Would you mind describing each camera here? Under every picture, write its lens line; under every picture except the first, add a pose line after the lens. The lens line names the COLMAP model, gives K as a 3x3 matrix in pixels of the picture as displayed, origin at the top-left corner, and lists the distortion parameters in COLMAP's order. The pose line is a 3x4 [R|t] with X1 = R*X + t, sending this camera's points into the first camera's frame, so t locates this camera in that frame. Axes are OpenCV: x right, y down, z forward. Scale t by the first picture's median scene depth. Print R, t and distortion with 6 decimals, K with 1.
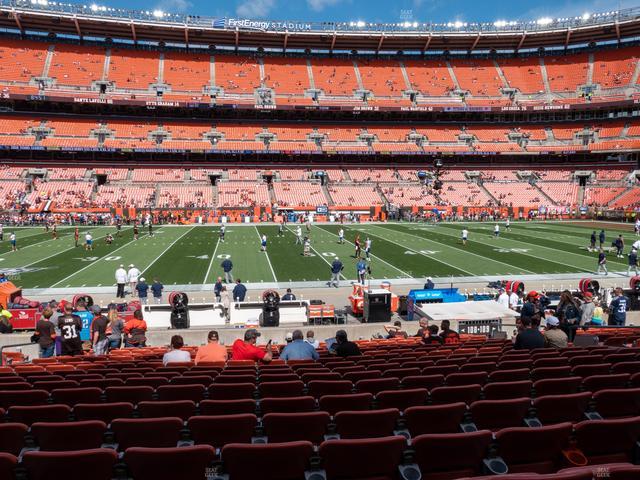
lens RADIAL K [[512.3, 0, 315.9], [0, 512.3, 237.8], [0, 0, 1]] dist [-0.008824, 0.024714]
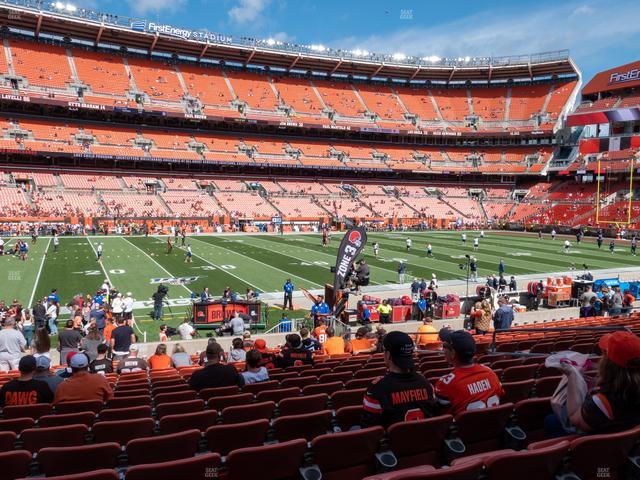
lens RADIAL K [[512.3, 0, 321.1], [0, 512.3, 235.2], [0, 0, 1]] dist [-0.008824, 0.024714]
pose [[0.950494, -0.003529, 0.310722, -0.174927], [0.010964, 0.999694, -0.022185, -0.000043], [-0.310548, 0.024494, 0.950242, -0.014613]]
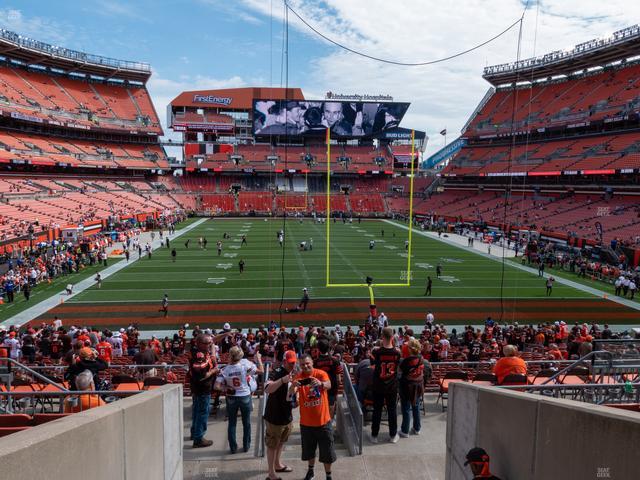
lens RADIAL K [[522.5, 0, 319.3], [0, 522.5, 237.7], [0, 0, 1]] dist [-0.012085, 0.052625]
pose [[0.047686, -0.106533, 0.993165, -0.725580], [0.090930, 0.990631, 0.101896, -0.072846], [-0.994715, 0.085450, 0.056926, 0.400242]]
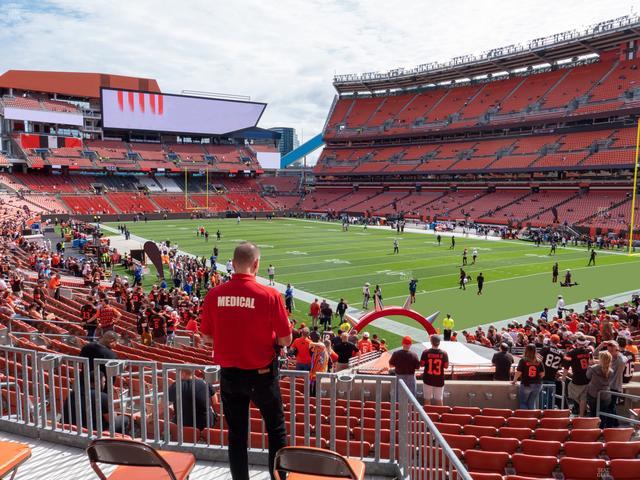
lens RADIAL K [[523.1, 0, 323.2], [0, 523.1, 238.4], [0, 0, 1]] dist [-0.009695, 0.040785]
pose [[-0.429373, -0.087067, 0.898920, -0.653268], [0.088316, 0.986524, 0.137737, -0.088560], [-0.898799, 0.138530, -0.415897, 0.725845]]
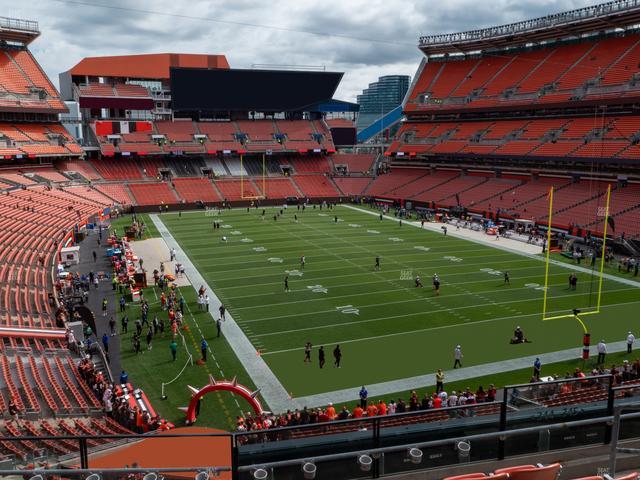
lens RADIAL K [[594.1, 0, 319.0], [0, 594.1, 236.8], [0, 0, 1]] dist [0.014915, 0.000000]
pose [[-0.213356, -0.158705, 0.963998, -0.762831], [0.107746, 0.976876, 0.184672, -0.152215], [-0.971015, 0.143268, -0.191323, 0.617898]]
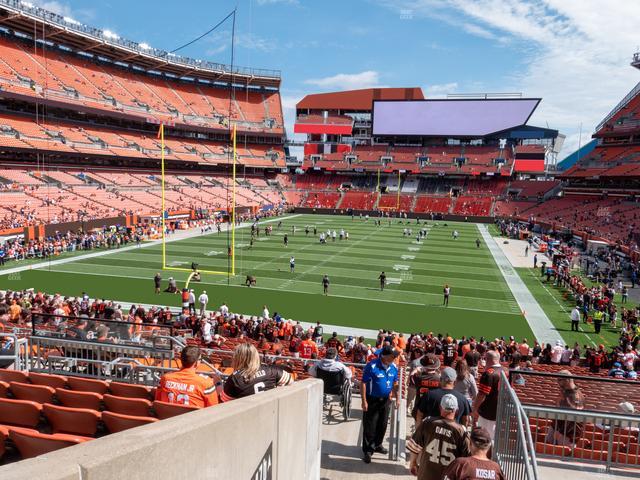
lens RADIAL K [[523.1, 0, 322.3], [0, 523.1, 239.3], [0, 0, 1]] dist [-0.009695, 0.040785]
pose [[0.391319, -0.092955, 0.915548, -0.693524], [0.061208, 0.995311, 0.074892, -0.051416], [-0.918217, 0.026732, 0.395174, 0.192507]]
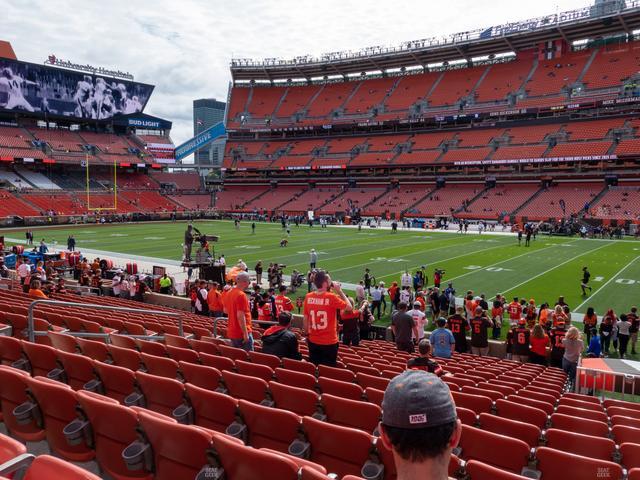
lens RADIAL K [[518.9, 0, 323.8], [0, 518.9, 239.6], [0, 0, 1]] dist [-0.022833, 0.053273]
pose [[-0.698387, -0.062357, 0.712999, -0.401995], [0.075060, 0.984323, 0.159608, -0.080971], [-0.711773, 0.164986, -0.682758, 0.815460]]
